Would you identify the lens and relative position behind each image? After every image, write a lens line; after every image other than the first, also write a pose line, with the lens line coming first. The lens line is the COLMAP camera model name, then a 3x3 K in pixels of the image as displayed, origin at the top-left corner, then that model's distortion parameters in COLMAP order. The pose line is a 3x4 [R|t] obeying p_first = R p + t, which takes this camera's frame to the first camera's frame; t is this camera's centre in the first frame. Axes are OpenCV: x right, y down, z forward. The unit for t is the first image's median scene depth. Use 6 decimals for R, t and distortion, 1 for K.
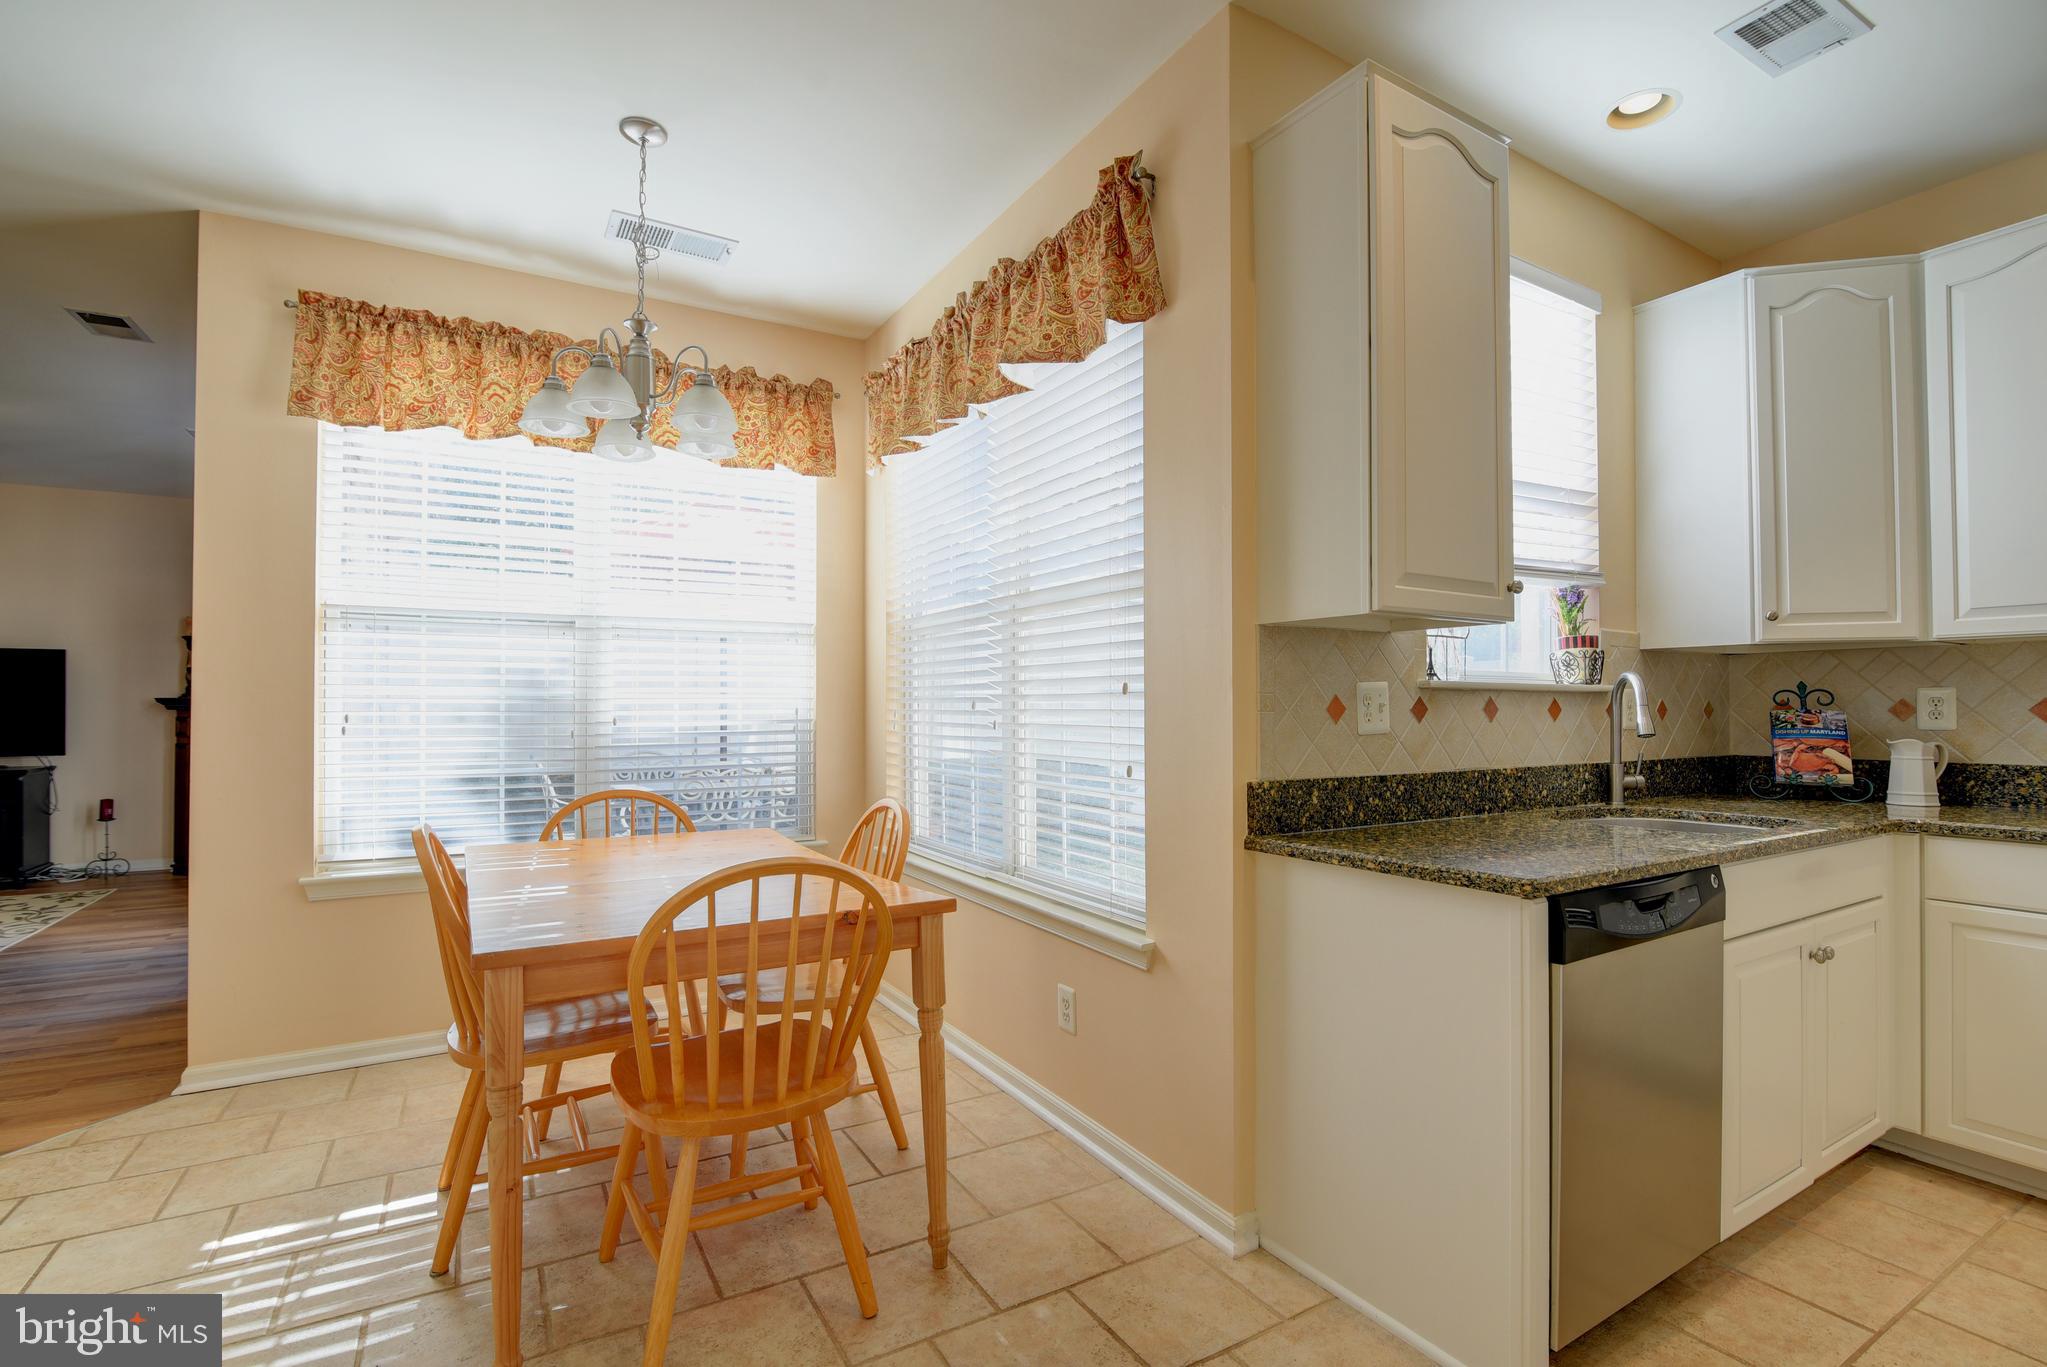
lens RADIAL K [[943.2, 0, 1050.9], [0, 943.2, 692.3], [0, 0, 1]] dist [-0.016776, 0.000089]
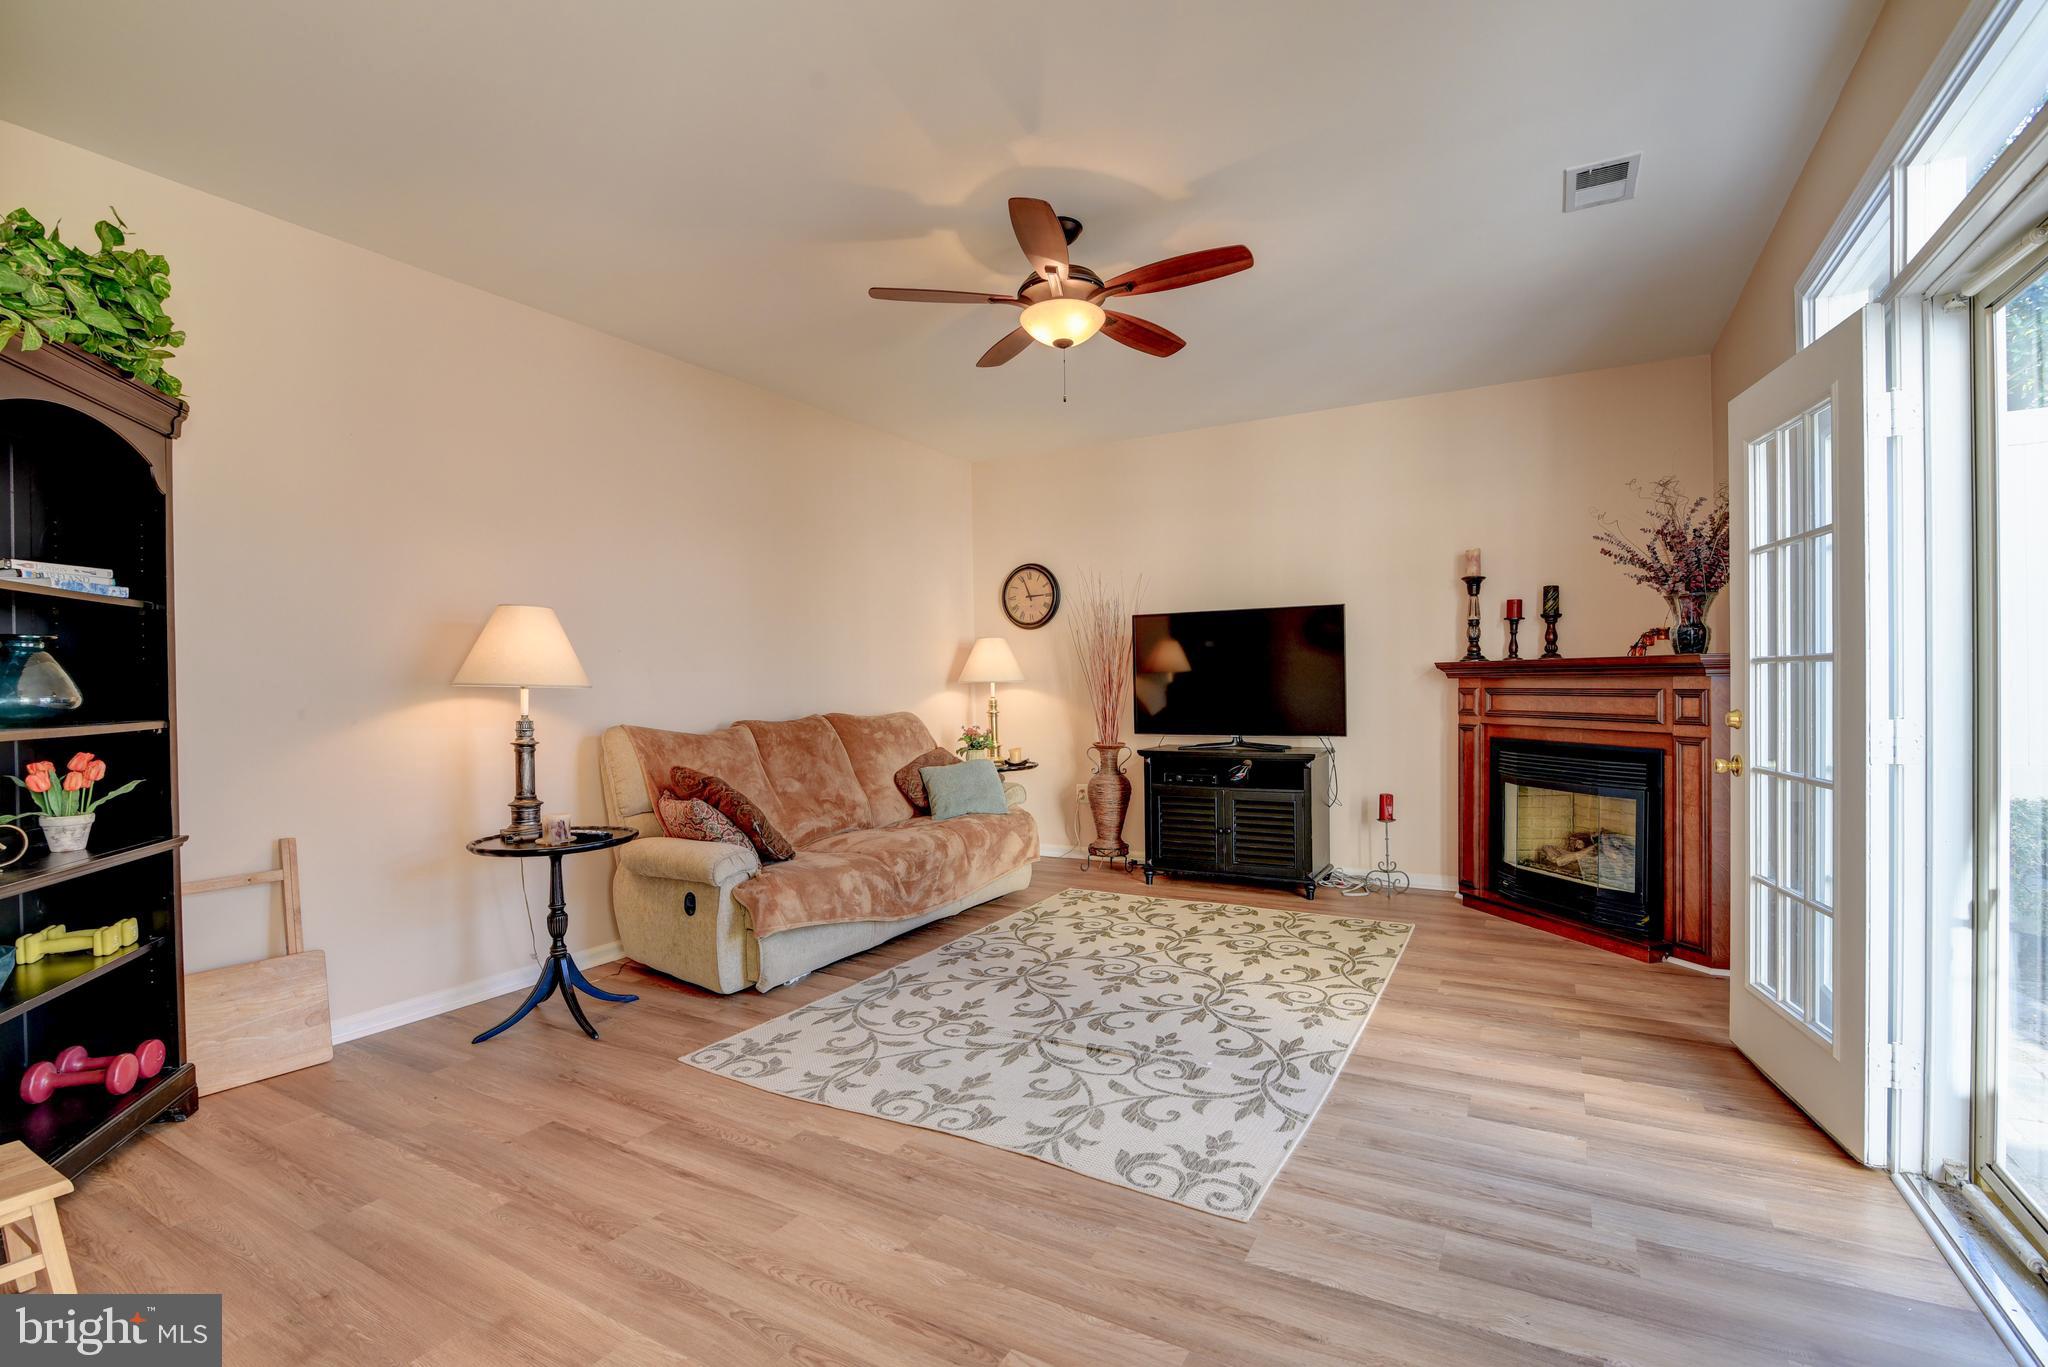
lens RADIAL K [[943.6, 0, 1017.2], [0, 943.6, 693.4], [0, 0, 1]] dist [-0.016776, 0.000089]
pose [[0.486905, 0.003973, -0.873446, -1.063819], [0.026482, 0.999463, 0.019309, 0.017217], [0.873054, -0.032532, 0.486538, 0.771992]]
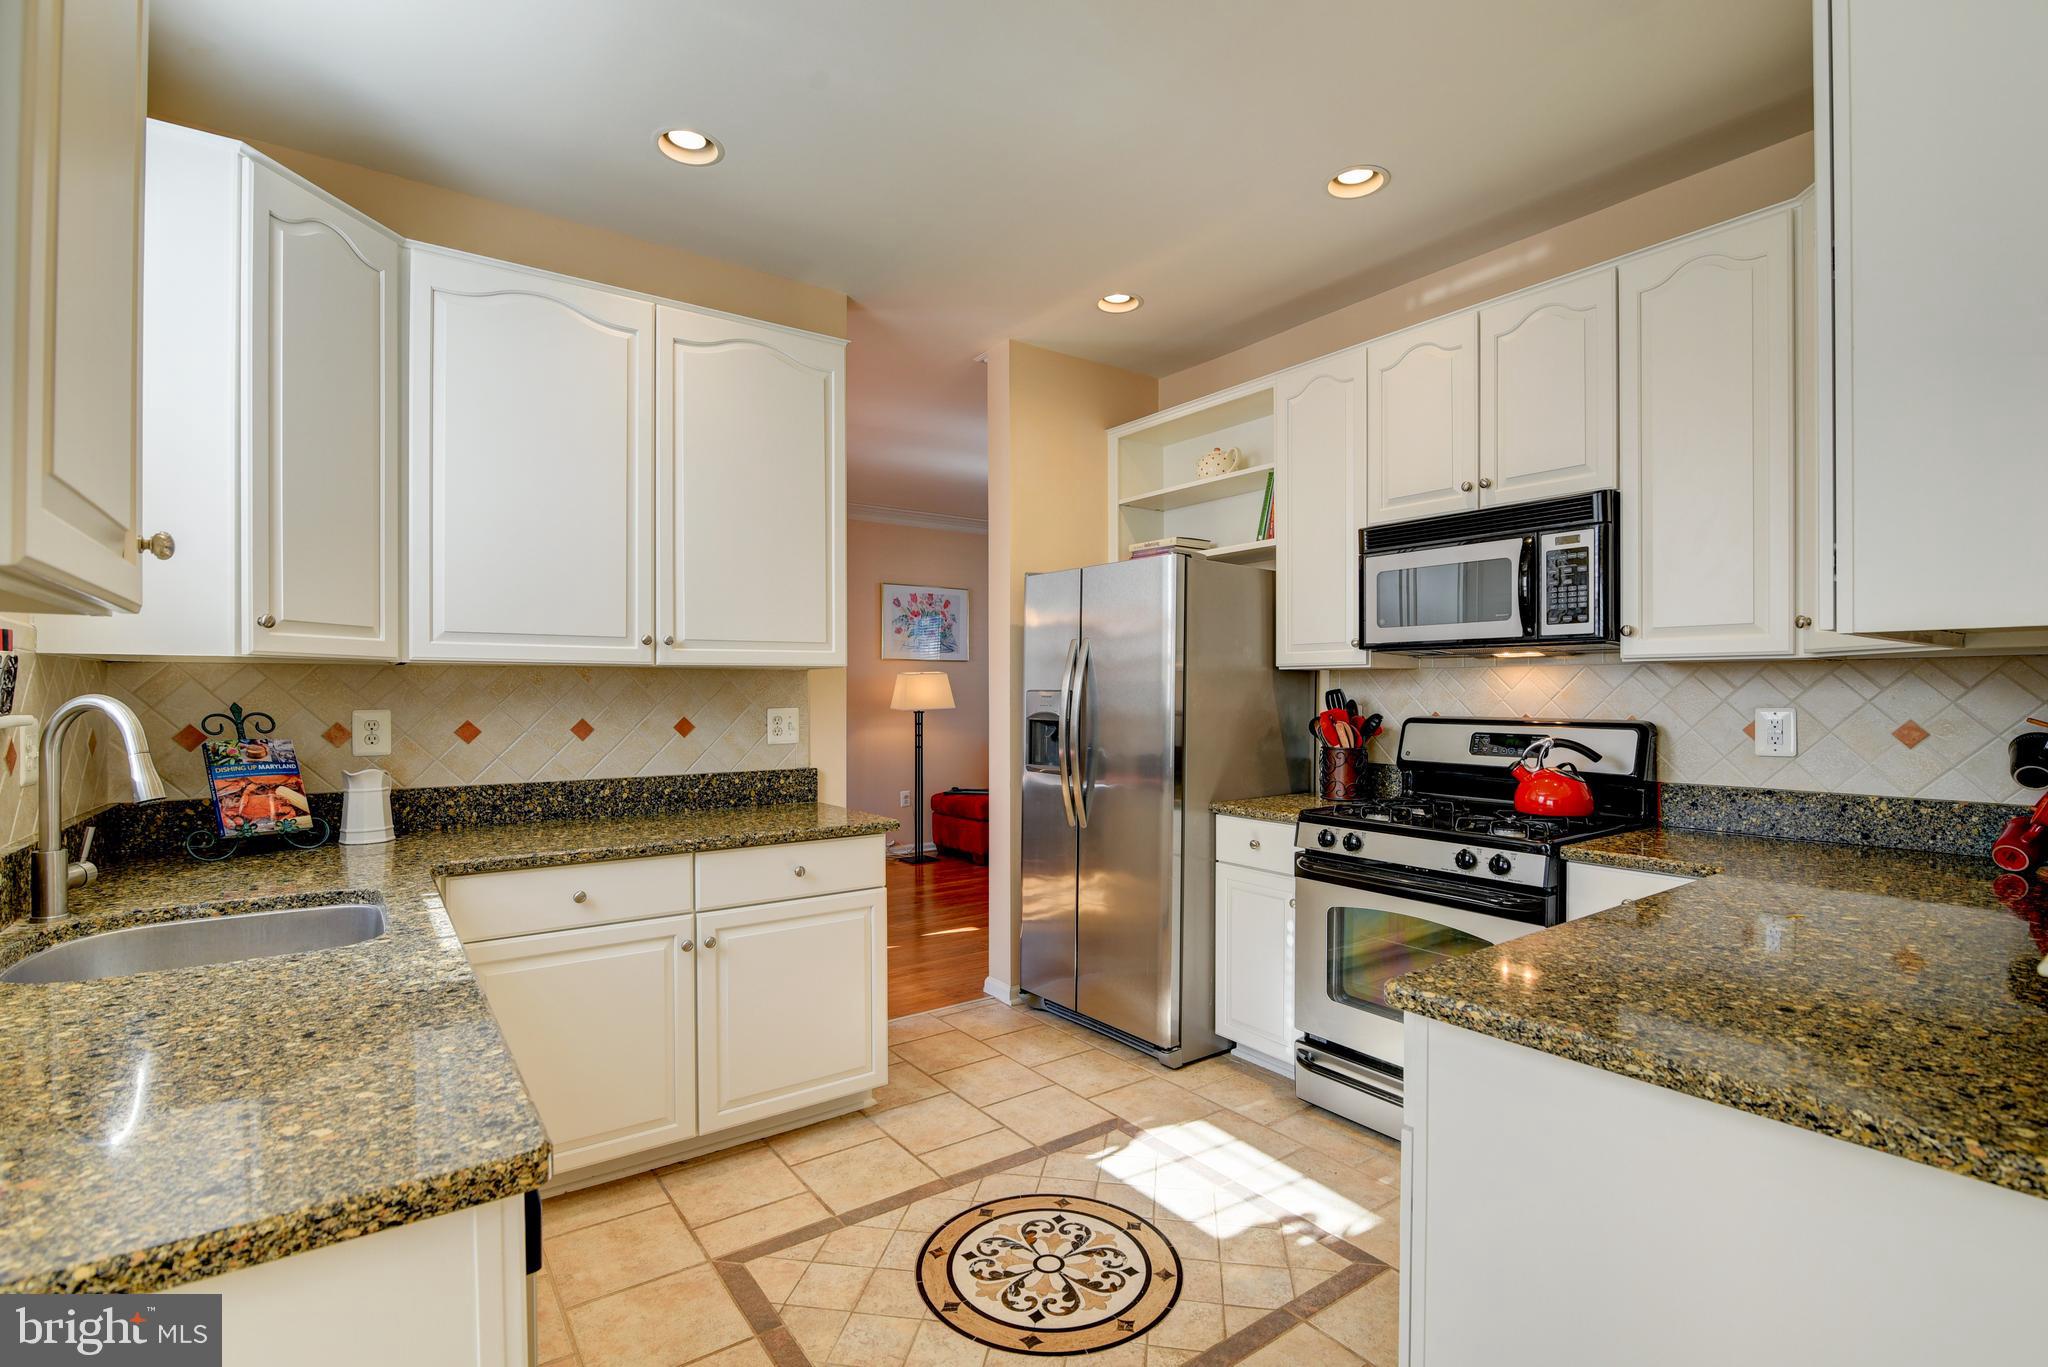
lens RADIAL K [[943.6, 0, 988.9], [0, 943.6, 693.7], [0, 0, 1]] dist [-0.016776, 0.000089]
pose [[-0.046386, 0.000528, 0.998923, -0.008655], [-0.013546, 0.999908, -0.001158, -0.028530], [-0.998832, -0.013585, -0.046375, 0.426054]]
